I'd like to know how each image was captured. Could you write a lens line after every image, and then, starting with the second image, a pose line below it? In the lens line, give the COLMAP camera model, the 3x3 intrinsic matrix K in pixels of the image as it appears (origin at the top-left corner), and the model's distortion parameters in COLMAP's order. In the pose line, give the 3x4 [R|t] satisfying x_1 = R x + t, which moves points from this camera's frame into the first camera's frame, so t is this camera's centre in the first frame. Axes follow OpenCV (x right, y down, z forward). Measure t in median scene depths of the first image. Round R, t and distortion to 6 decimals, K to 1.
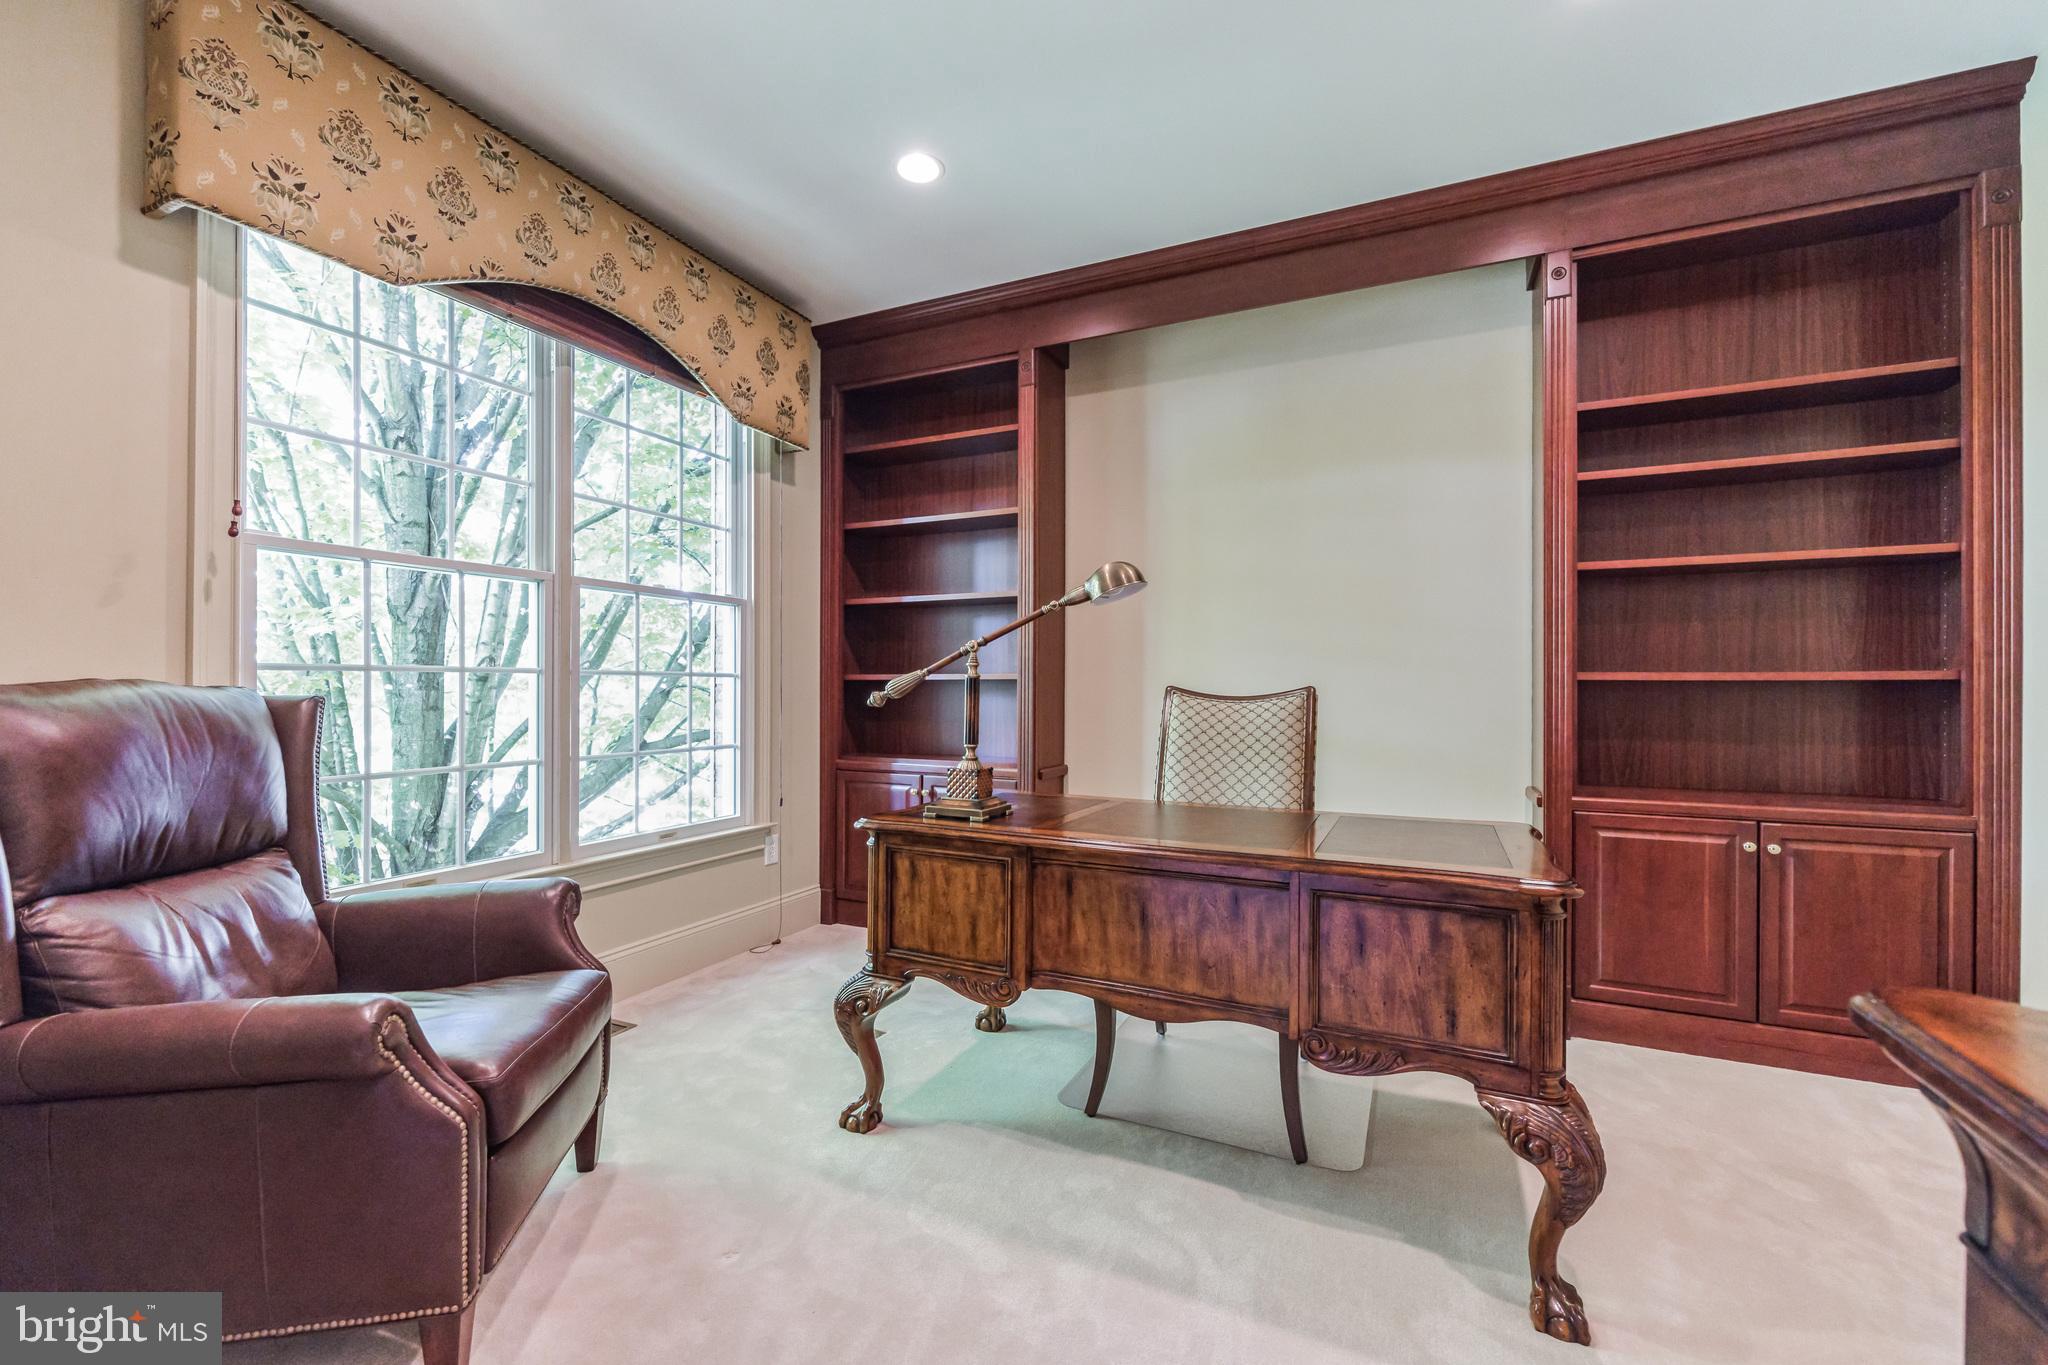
lens RADIAL K [[833.7, 0, 1011.0], [0, 833.7, 696.7], [0, 0, 1]] dist [-0.003324, -0.000493]
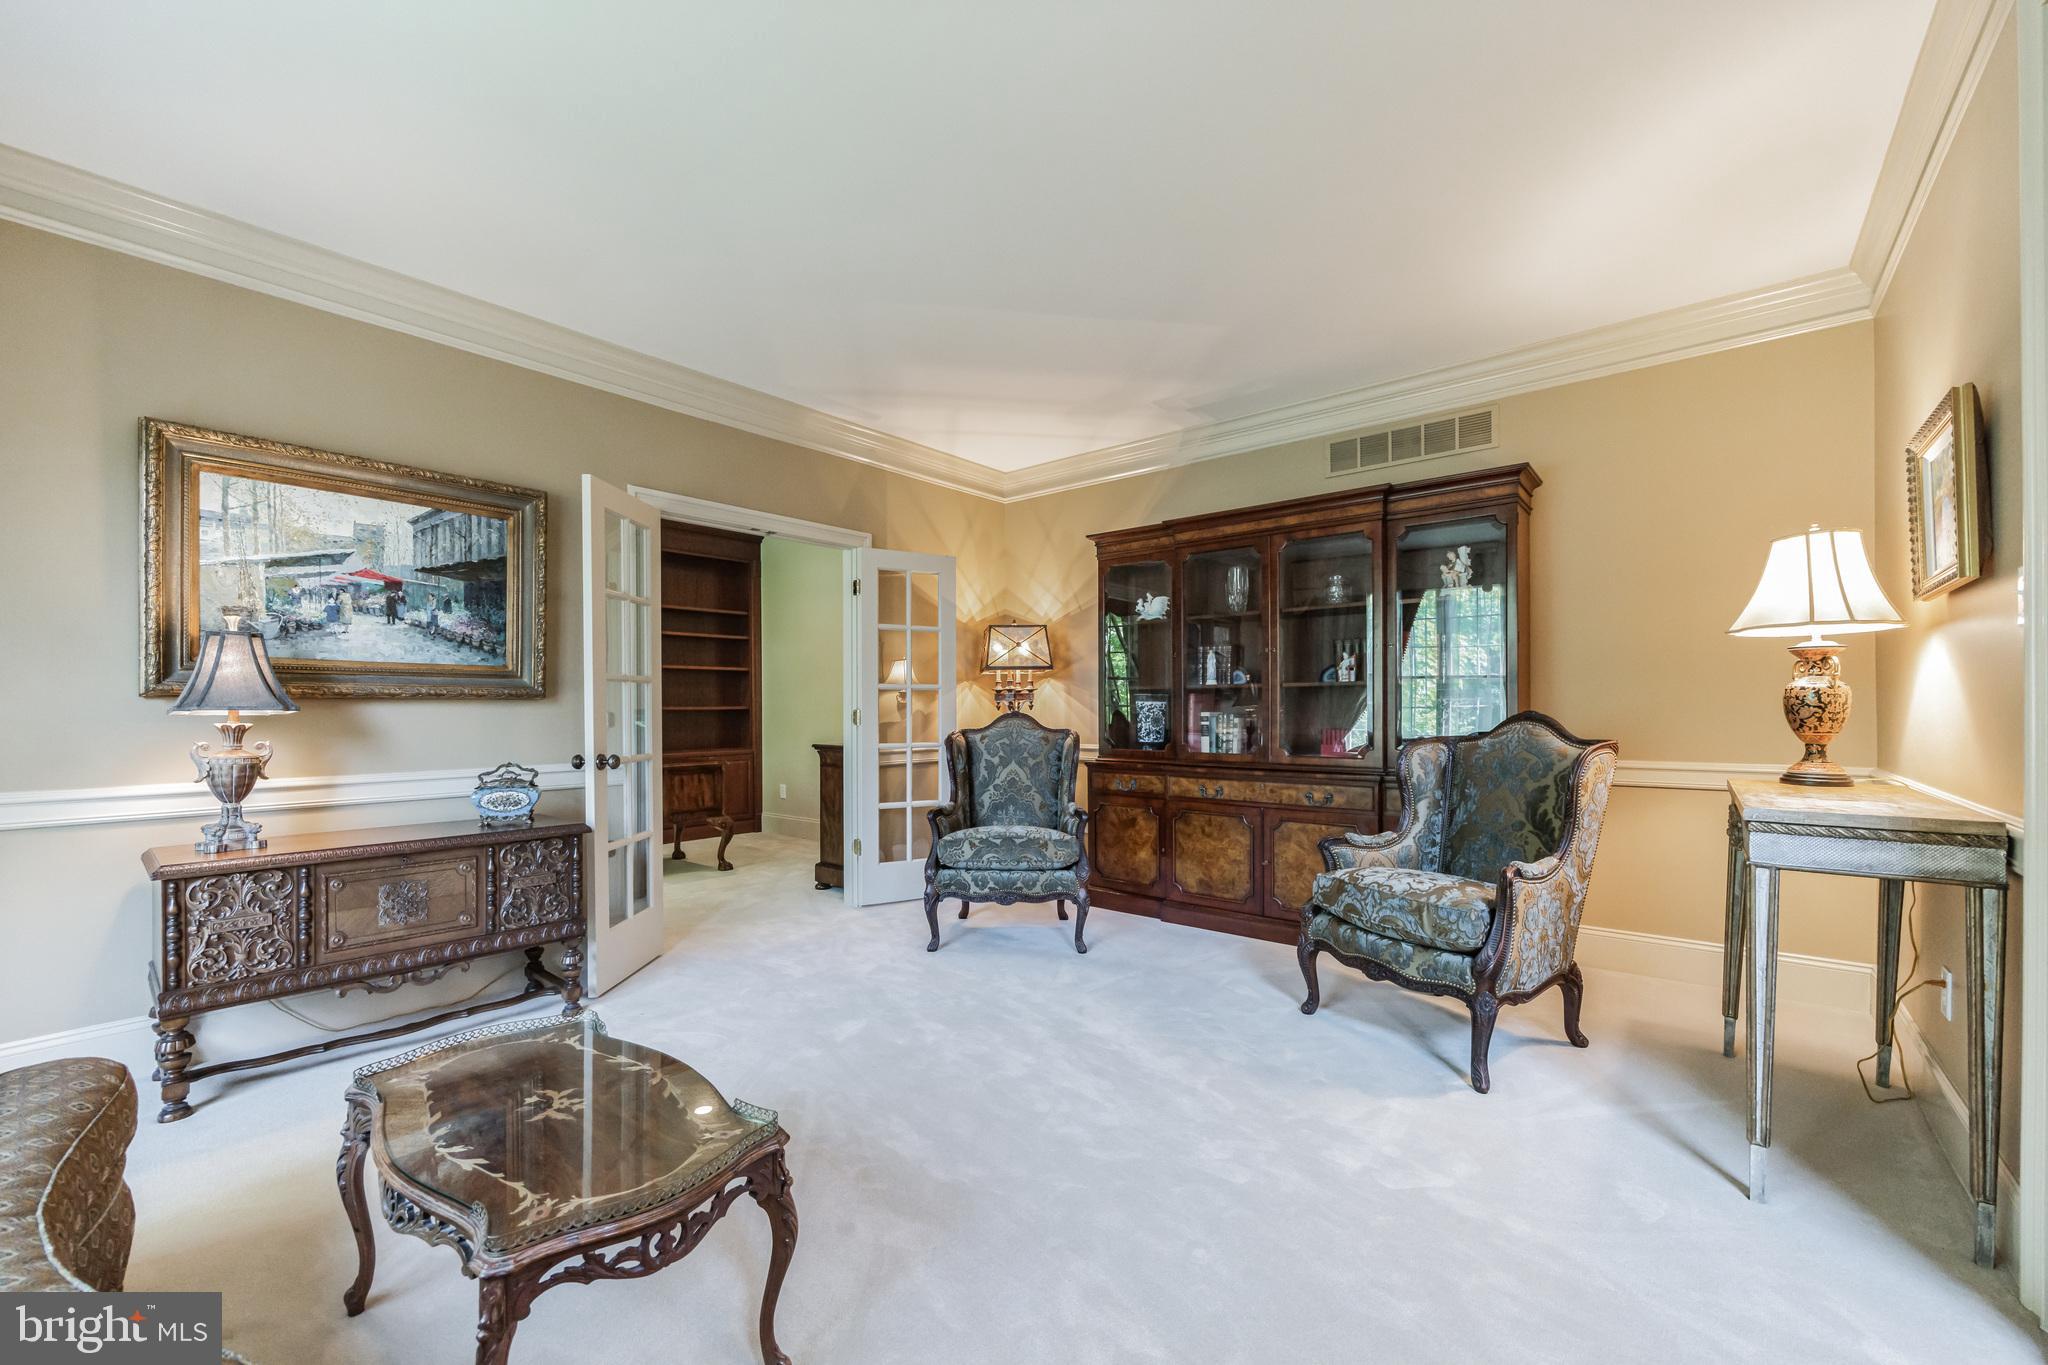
lens RADIAL K [[833.7, 0, 1011.0], [0, 833.7, 696.7], [0, 0, 1]] dist [-0.003324, -0.000493]
pose [[0.239082, 0.001557, 0.970998, -1.867043], [0.002267, 0.999995, -0.002162, -0.062440], [-0.970997, 0.002718, 0.239078, -0.873451]]
